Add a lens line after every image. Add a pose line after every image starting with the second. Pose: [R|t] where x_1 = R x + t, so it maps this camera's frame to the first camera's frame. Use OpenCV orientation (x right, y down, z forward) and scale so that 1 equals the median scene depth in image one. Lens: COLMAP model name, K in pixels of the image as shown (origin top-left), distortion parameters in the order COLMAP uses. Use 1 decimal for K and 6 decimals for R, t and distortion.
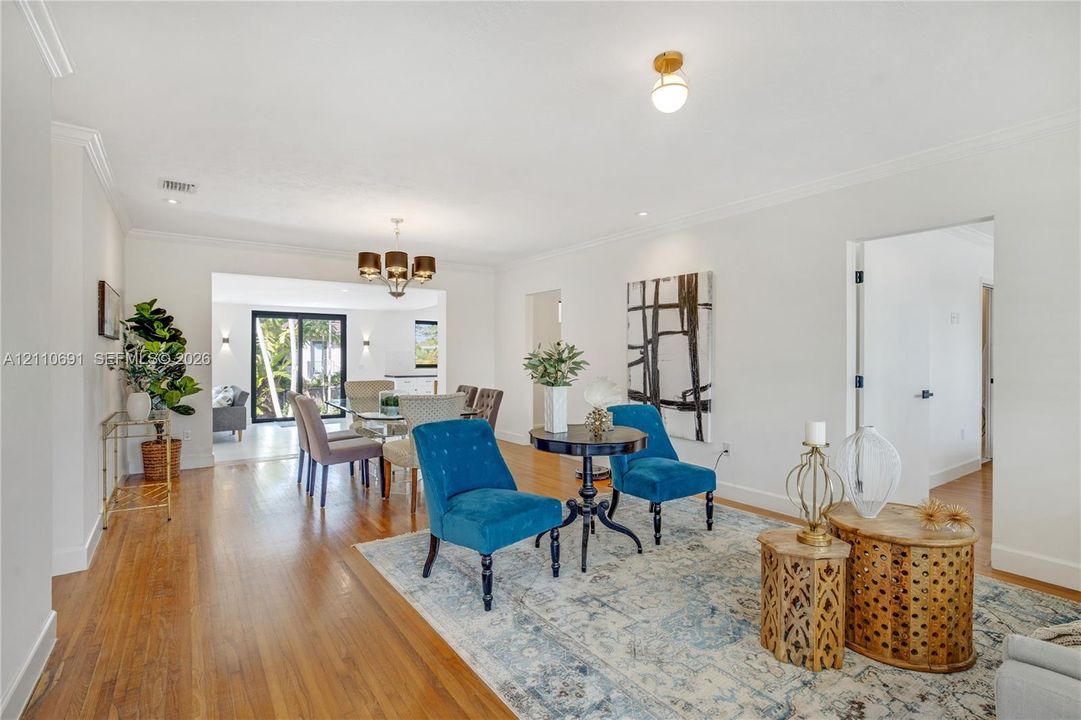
lens RADIAL K [[522.3, 0, 540.5], [0, 522.3, 360.0], [0, 0, 1]] dist [-0.000305, 0.009279]
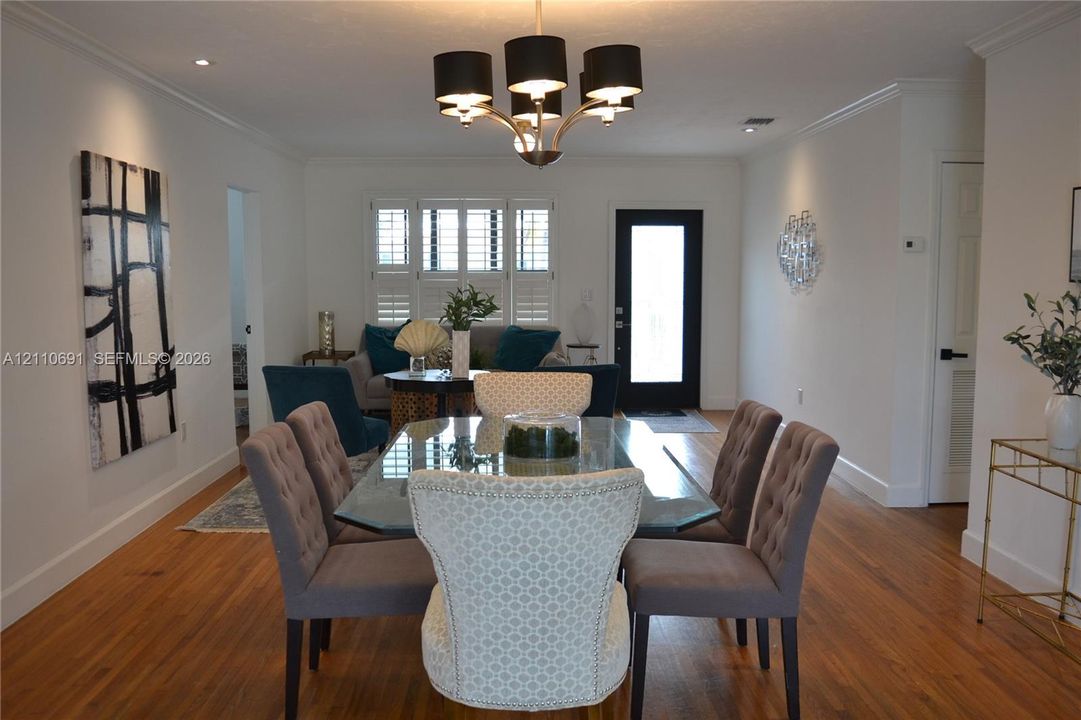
lens RADIAL K [[868.0, 0, 540.5], [0, 868.0, 360.0], [0, 0, 1]] dist [-0.042827, -0.000566]
pose [[-0.837710, -0.056392, 0.543196, -0.645631], [0.005436, 0.993744, 0.111548, -0.052713], [-0.546088, 0.096398, -0.832163, 1.588576]]
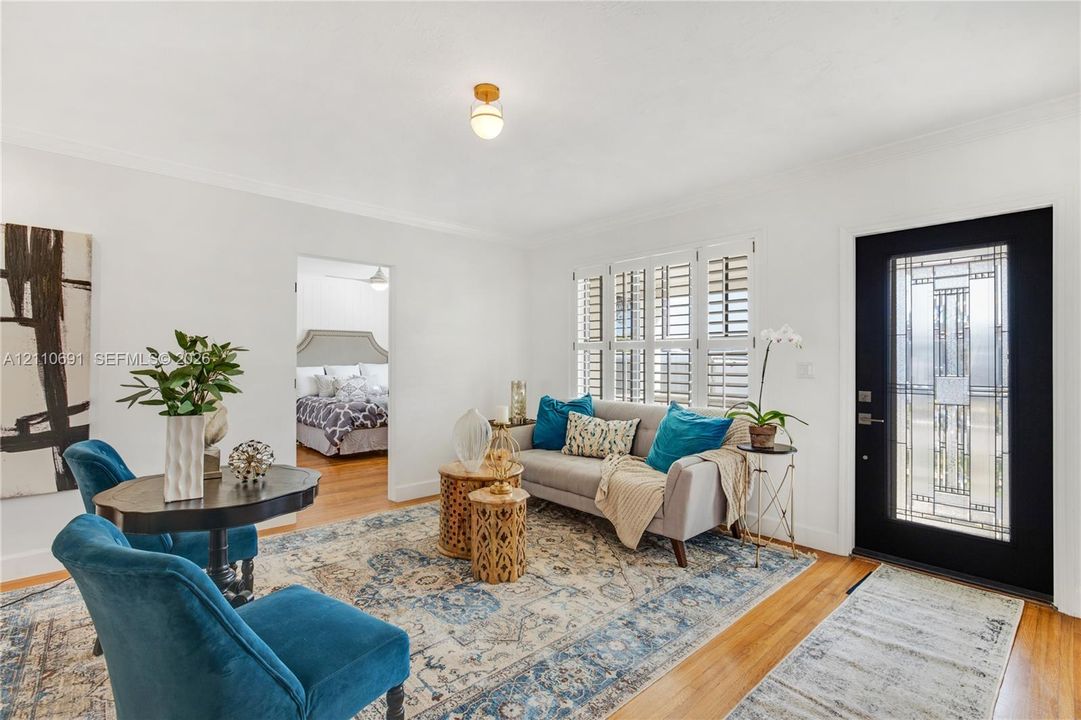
lens RADIAL K [[489.9, 0, 561.7], [0, 489.9, 355.4], [0, 0, 1]] dist [-0.004154, -0.000398]
pose [[-0.132056, 0.005768, 0.991225, -0.365527], [0.007168, 0.999962, -0.004864, -0.005166], [-0.991216, 0.006463, -0.132092, 0.455103]]
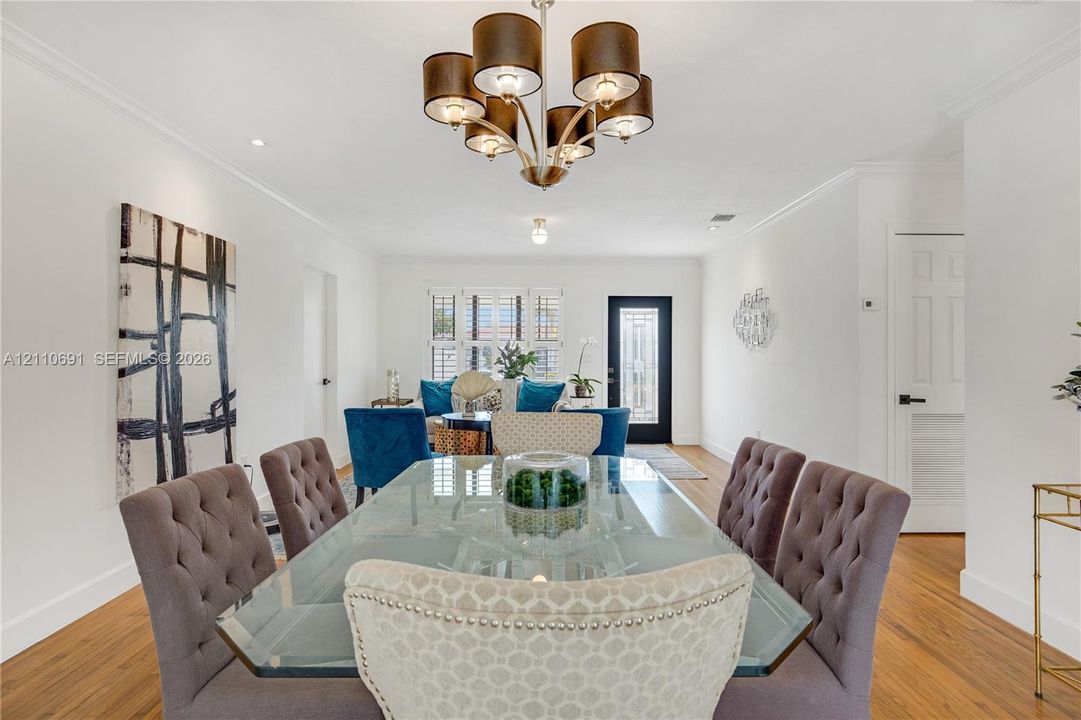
lens RADIAL K [[542.6, 0, 549.0], [0, 542.6, 356.6], [0, 0, 1]] dist [0.013678, -0.000147]
pose [[-0.831364, -0.004777, 0.555708, -0.499671], [0.002706, 0.999916, 0.012644, -0.010493], [-0.555722, 0.012015, -0.831282, 1.351658]]
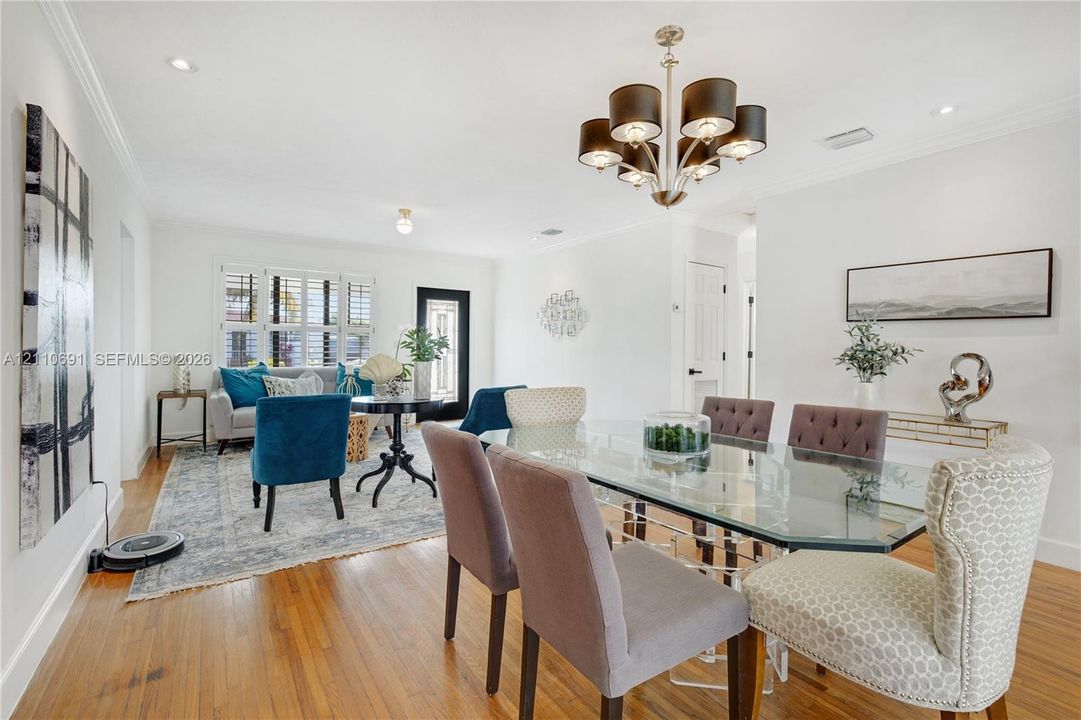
lens RADIAL K [[482.9, 0, 536.7], [0, 482.9, 352.6], [0, 0, 1]] dist [0.000727, 0.007074]
pose [[-0.999889, -0.010391, 0.010653, -0.171413], [-0.010115, 0.999622, 0.025569, -0.002659], [-0.010914, 0.025458, -0.999616, 1.464190]]
